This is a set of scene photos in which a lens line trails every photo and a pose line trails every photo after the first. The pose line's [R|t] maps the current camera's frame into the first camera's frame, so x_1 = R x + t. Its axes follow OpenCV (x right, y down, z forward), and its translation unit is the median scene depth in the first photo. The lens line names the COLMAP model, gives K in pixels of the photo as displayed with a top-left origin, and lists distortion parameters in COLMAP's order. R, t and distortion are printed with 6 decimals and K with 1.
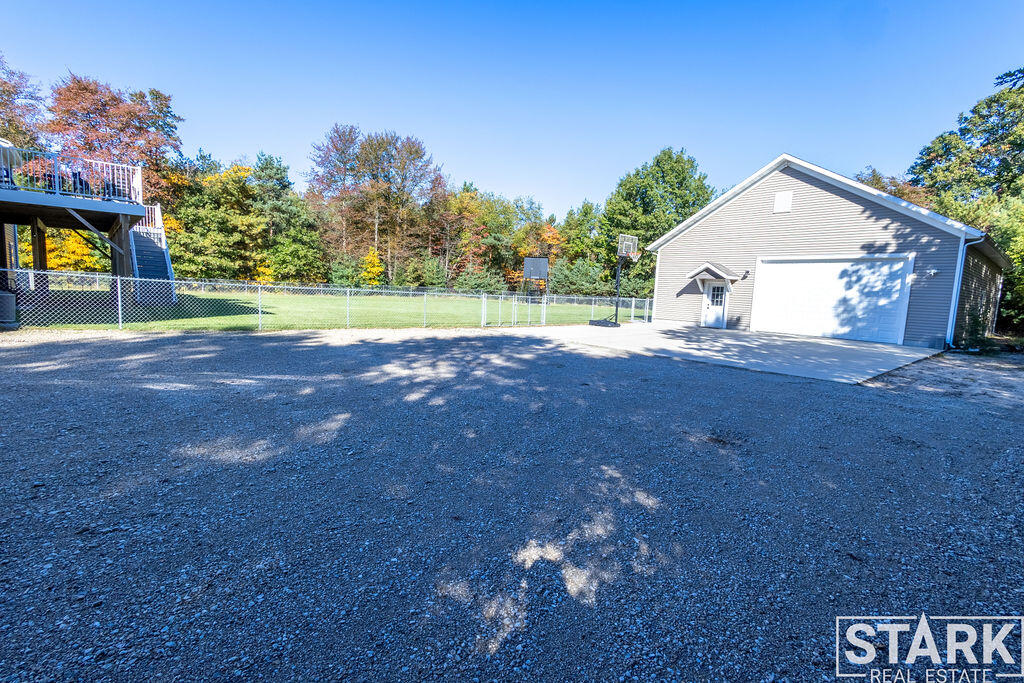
lens RADIAL K [[474.1, 0, 508.7], [0, 474.1, 338.6], [0, 0, 1]] dist [0.008300, -0.000692]
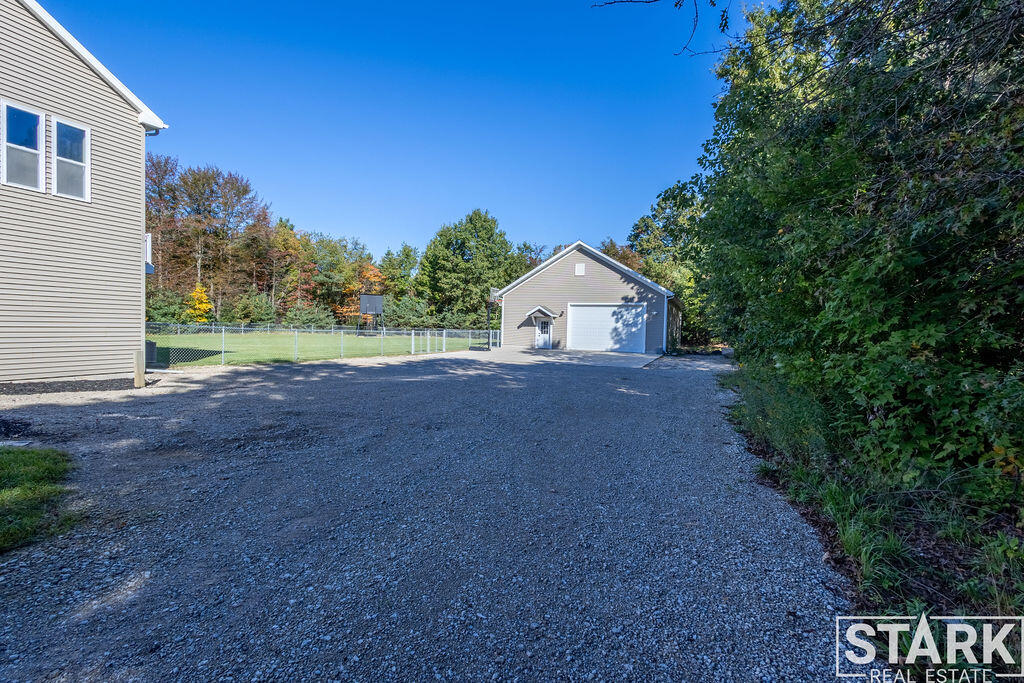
lens RADIAL K [[472.8, 0, 516.3], [0, 472.8, 341.0], [0, 0, 1]] dist [0.002658, 0.000462]
pose [[0.892192, -0.035808, 0.450235, -0.165745], [0.061671, 0.997174, -0.042900, 0.005803], [-0.447426, 0.066041, 0.891879, -0.153448]]
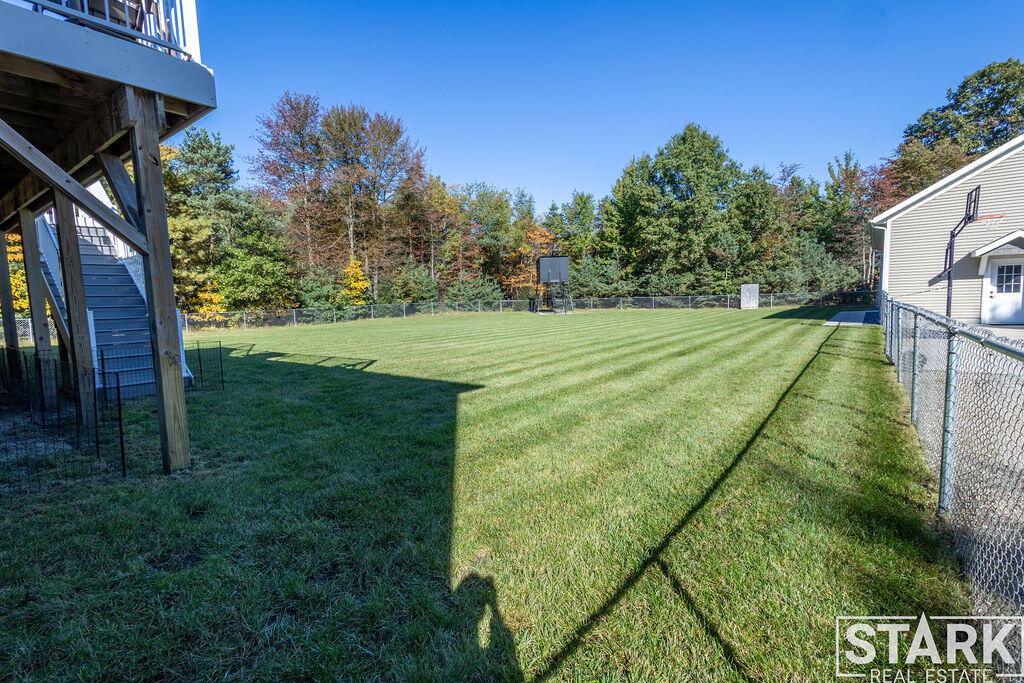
lens RADIAL K [[473.9, 0, 512.0], [0, 473.9, 341.5], [0, 0, 1]] dist [0.002826, 0.000330]
pose [[0.975680, -0.094978, 0.197553, -0.224174], [0.096825, 0.995301, 0.000310, -0.036039], [-0.196654, 0.018826, 0.980292, 0.237233]]
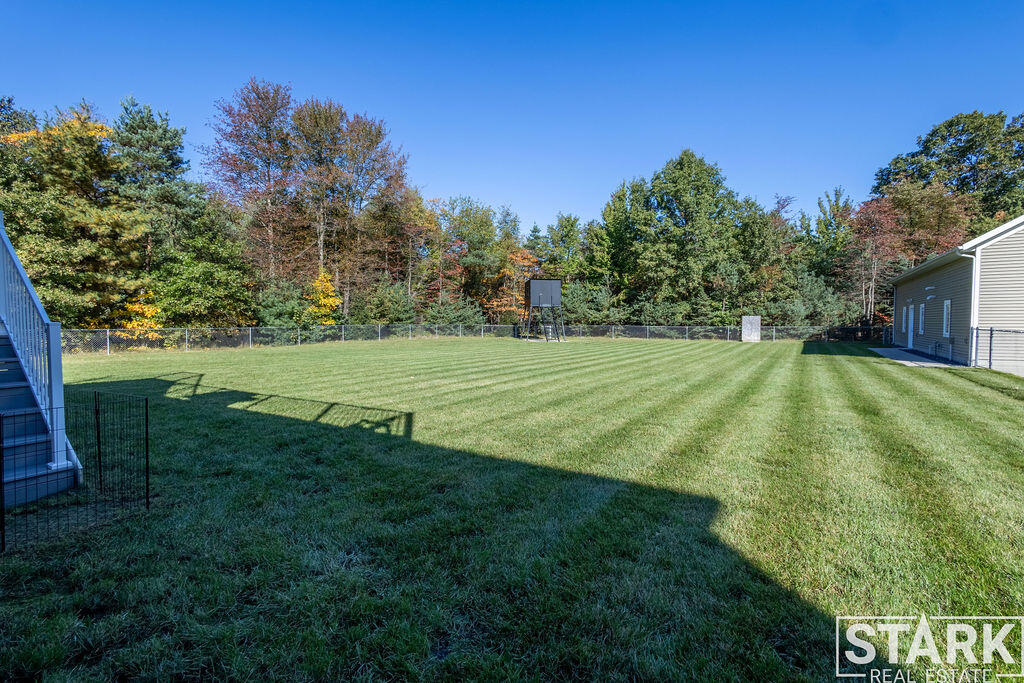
lens RADIAL K [[472.8, 0, 516.3], [0, 472.8, 341.0], [0, 0, 1]] dist [0.002658, 0.000462]
pose [[0.952326, -0.057345, 0.299644, -0.260455], [0.074065, 0.996250, -0.044731, -0.048089], [-0.295955, 0.064792, 0.953002, 0.339652]]
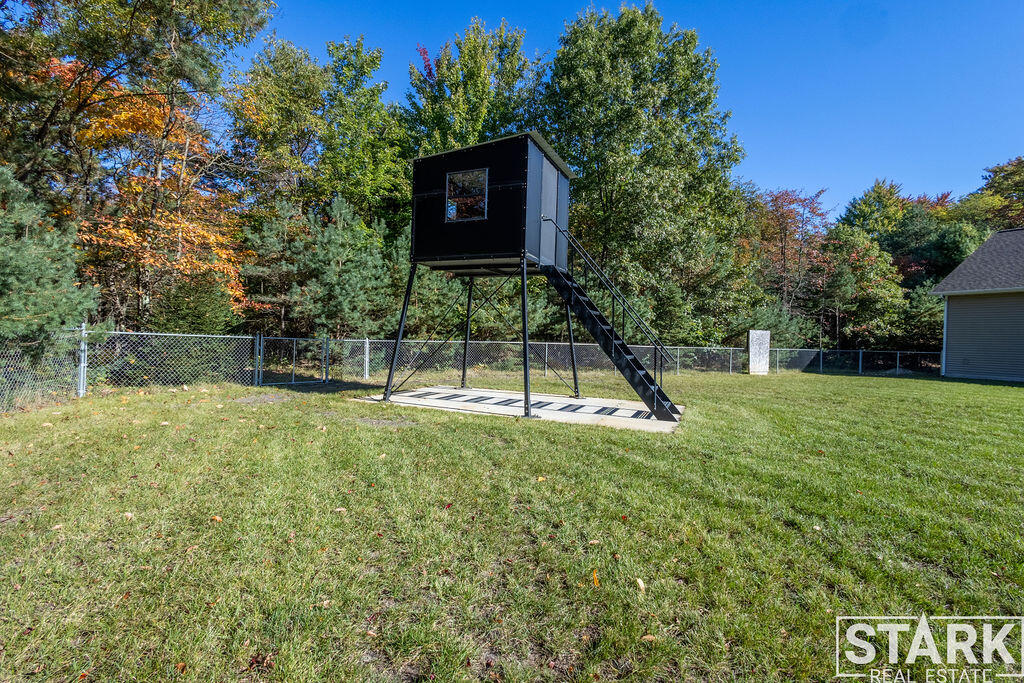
lens RADIAL K [[473.9, 0, 512.0], [0, 473.9, 341.5], [0, 0, 1]] dist [0.002826, 0.000330]
pose [[0.278333, -0.046211, 0.959372, -0.150624], [0.078237, 0.996614, 0.025307, -0.120755], [-0.957293, 0.068015, 0.281006, 1.134248]]
